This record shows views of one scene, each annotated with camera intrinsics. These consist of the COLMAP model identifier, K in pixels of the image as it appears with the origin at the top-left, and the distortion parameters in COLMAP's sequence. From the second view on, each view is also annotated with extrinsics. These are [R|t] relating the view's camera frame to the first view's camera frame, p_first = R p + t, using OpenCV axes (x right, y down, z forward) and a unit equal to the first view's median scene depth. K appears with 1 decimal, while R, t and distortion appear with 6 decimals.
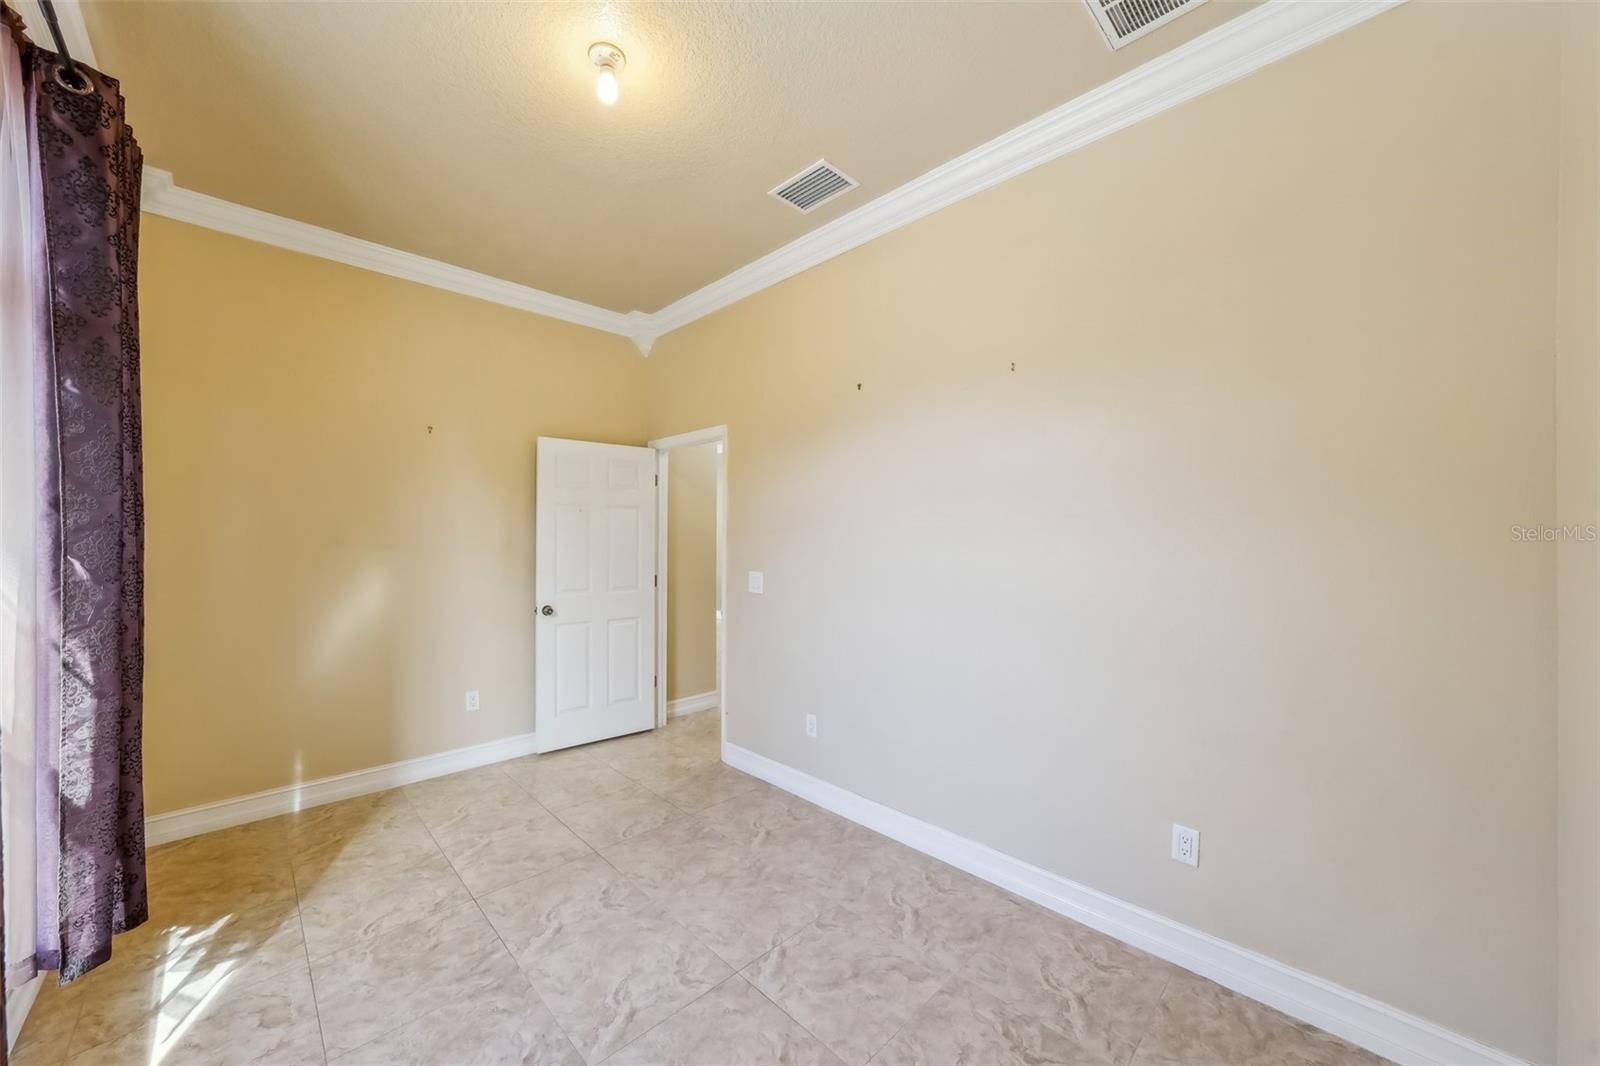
lens RADIAL K [[598.7, 0, 774.1], [0, 598.7, 509.2], [0, 0, 1]] dist [-0.004010, 0.000930]
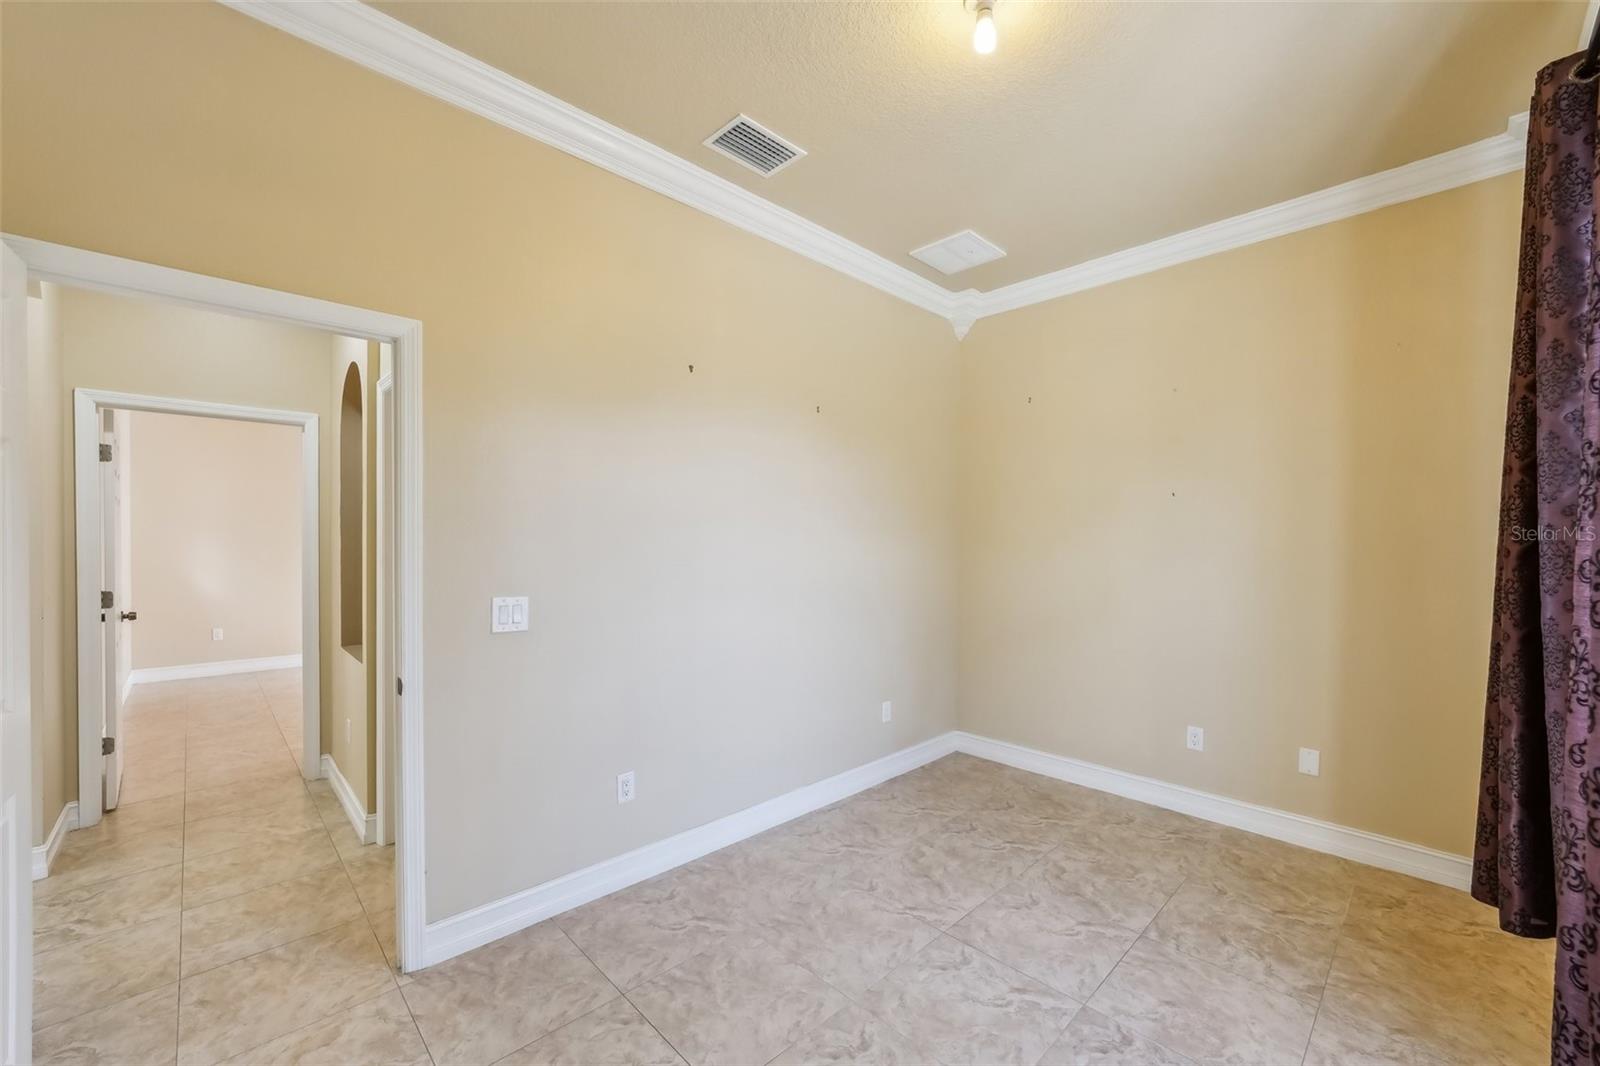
lens RADIAL K [[642.5, 0, 796.8], [0, 642.5, 549.5], [0, 0, 1]] dist [-0.012496, 0.002417]
pose [[-0.021116, -0.012590, 0.999698, -1.172312], [-0.047840, 0.998788, 0.011568, 0.047558], [-0.998632, -0.047582, -0.021692, 1.249147]]
